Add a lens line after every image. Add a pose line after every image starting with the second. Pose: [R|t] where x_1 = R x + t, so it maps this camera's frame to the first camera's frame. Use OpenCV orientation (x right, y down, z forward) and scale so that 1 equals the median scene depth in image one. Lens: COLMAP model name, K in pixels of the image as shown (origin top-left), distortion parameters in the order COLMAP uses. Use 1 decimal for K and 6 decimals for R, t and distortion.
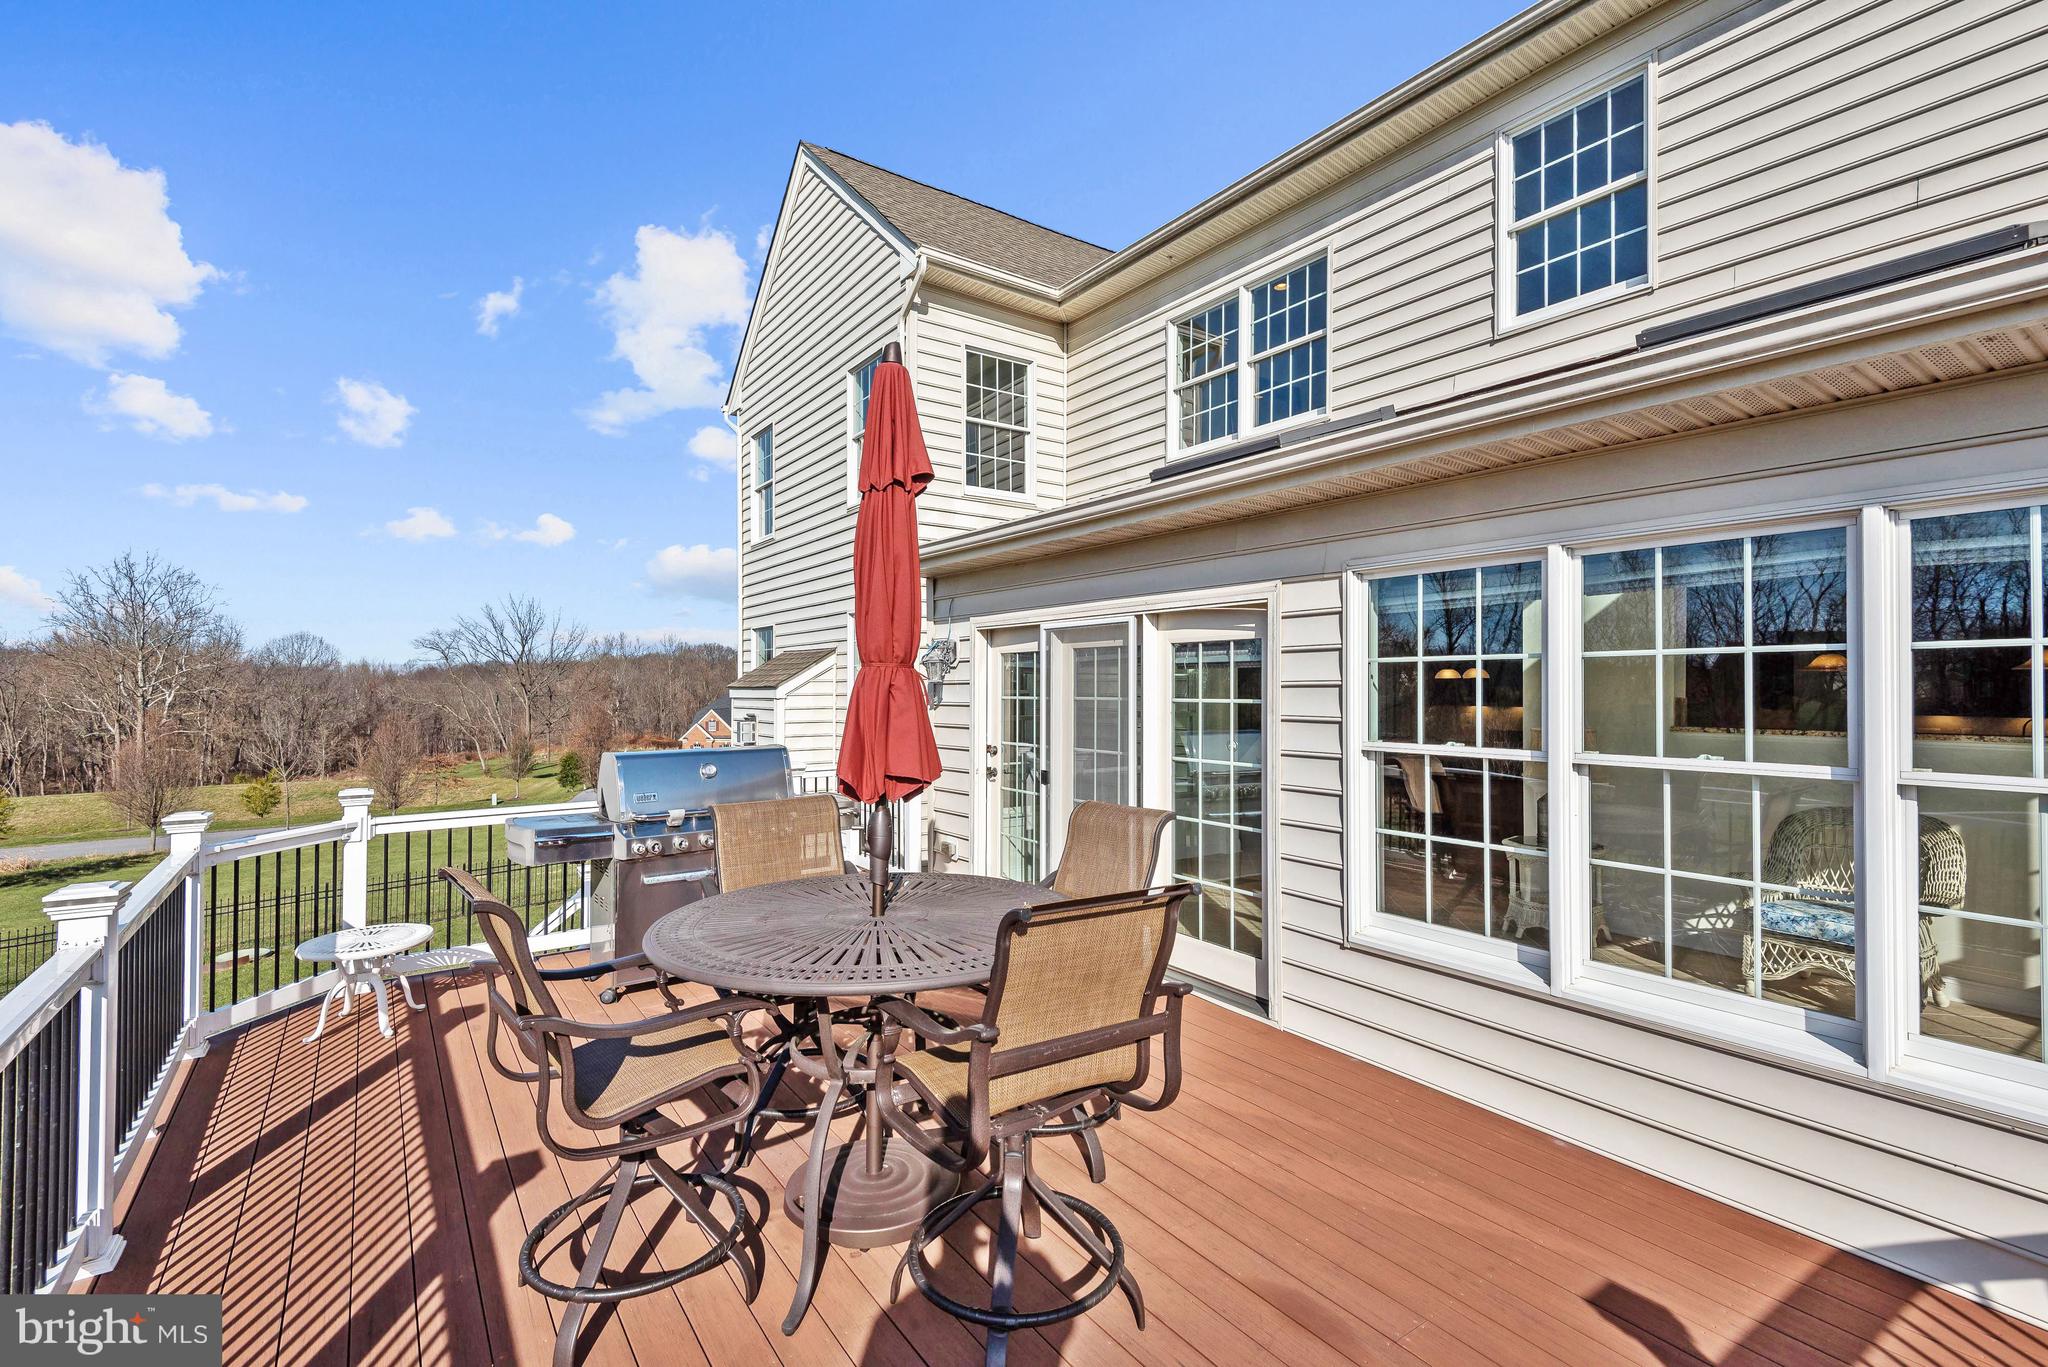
lens RADIAL K [[937.3, 0, 1024.0], [0, 937.3, 683.5], [0, 0, 1]] dist [0.021798, -0.000450]
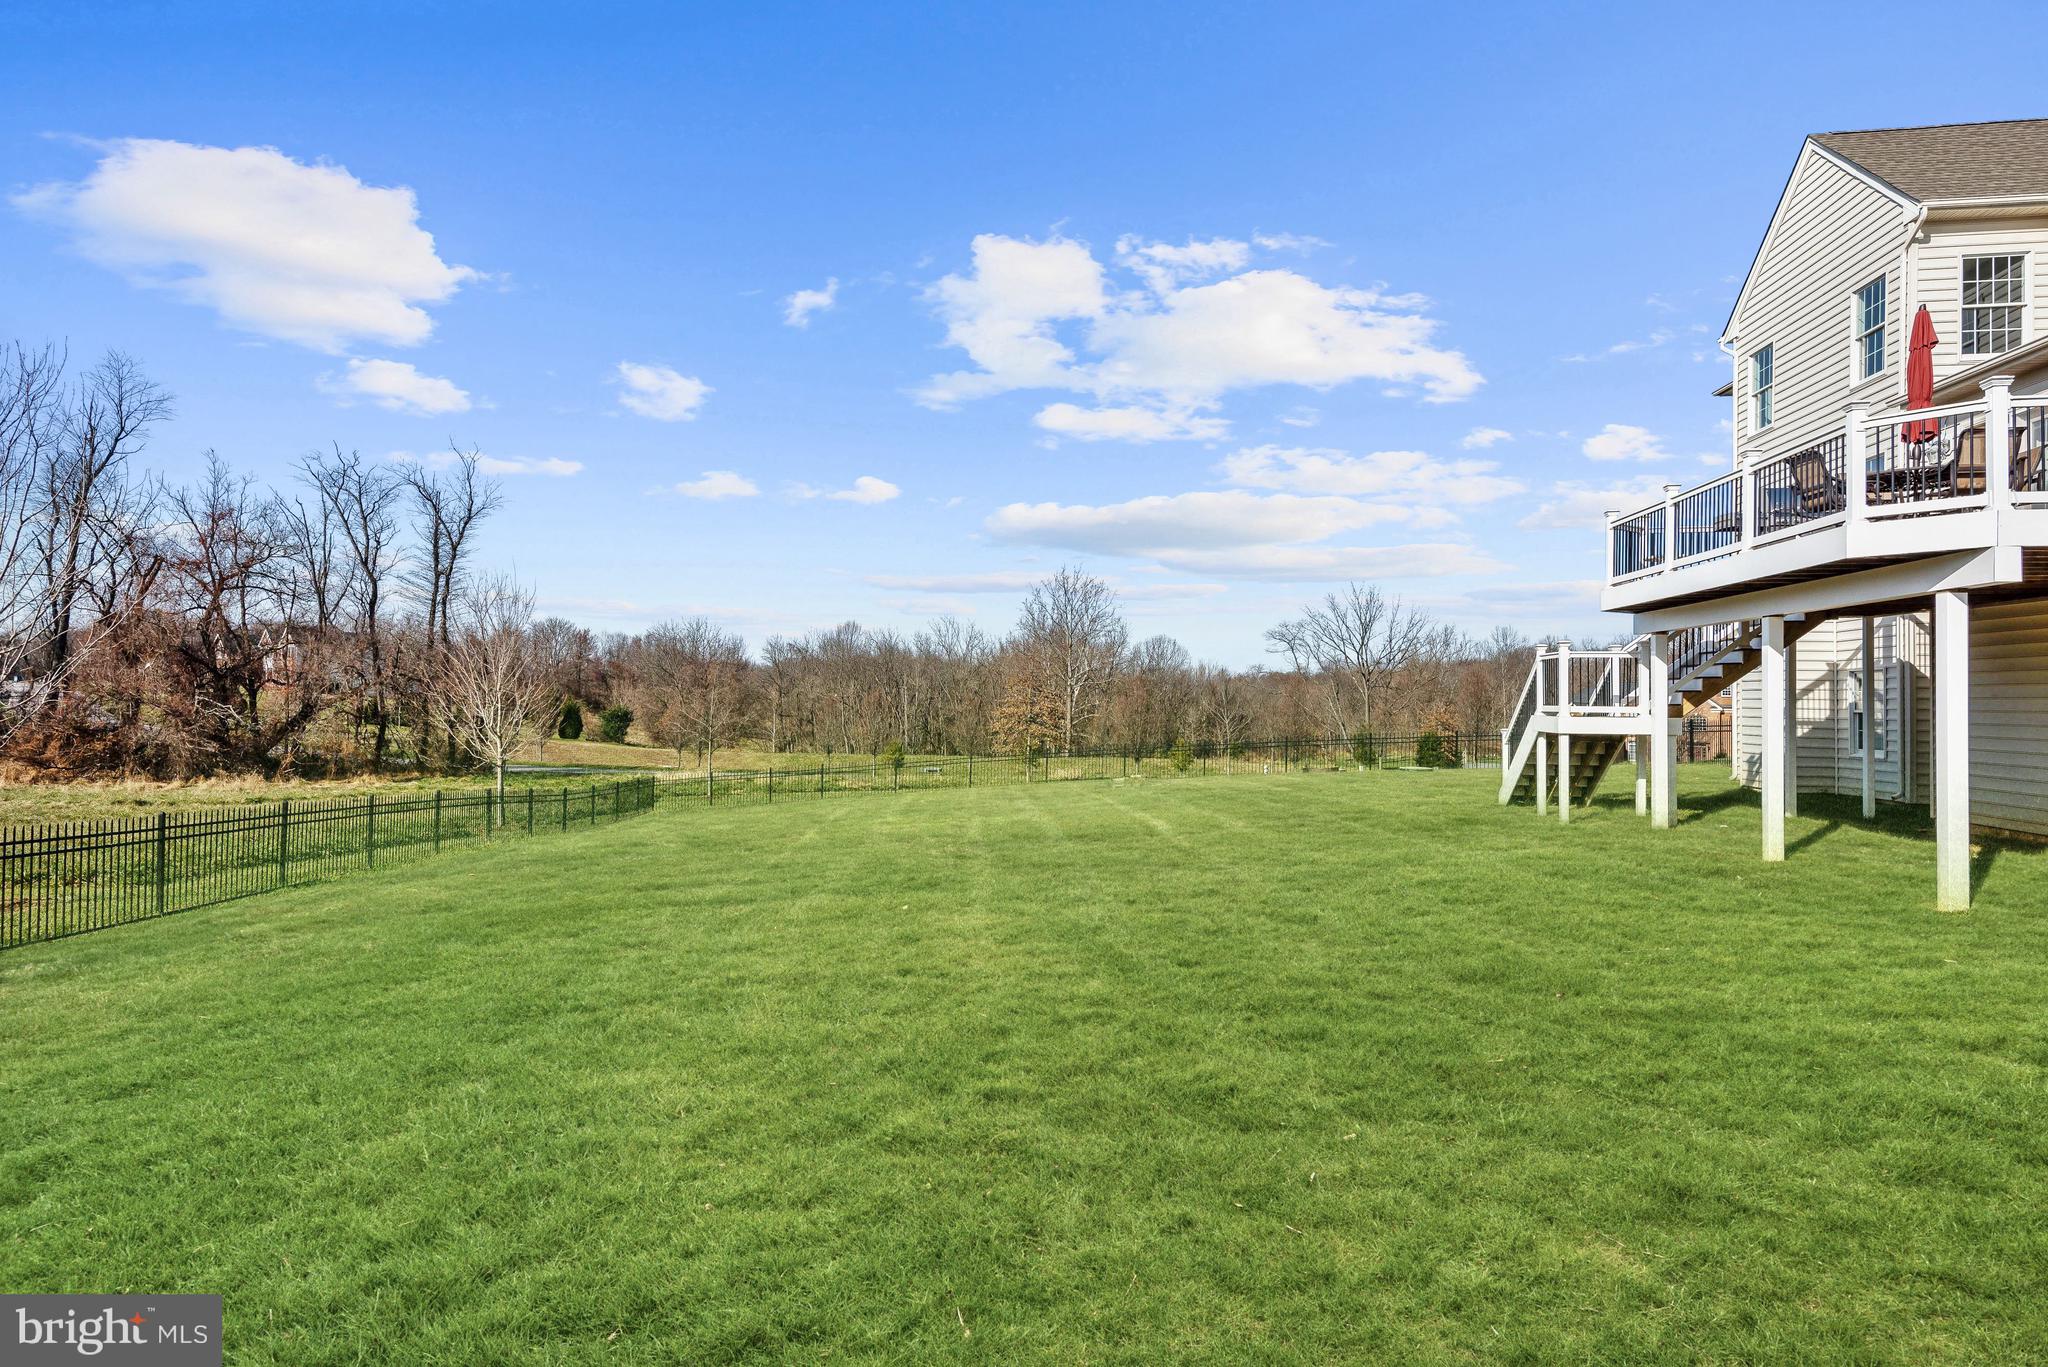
lens RADIAL K [[1102.1, 0, 1024.0], [0, 1102.1, 683.5], [0, 0, 1]] dist [0.003862, 0.000553]
pose [[0.723063, 0.004386, -0.690768, 0.054555], [-0.008867, 0.999956, -0.002933, 0.236428], [0.690725, 0.008246, 0.723071, -0.920003]]
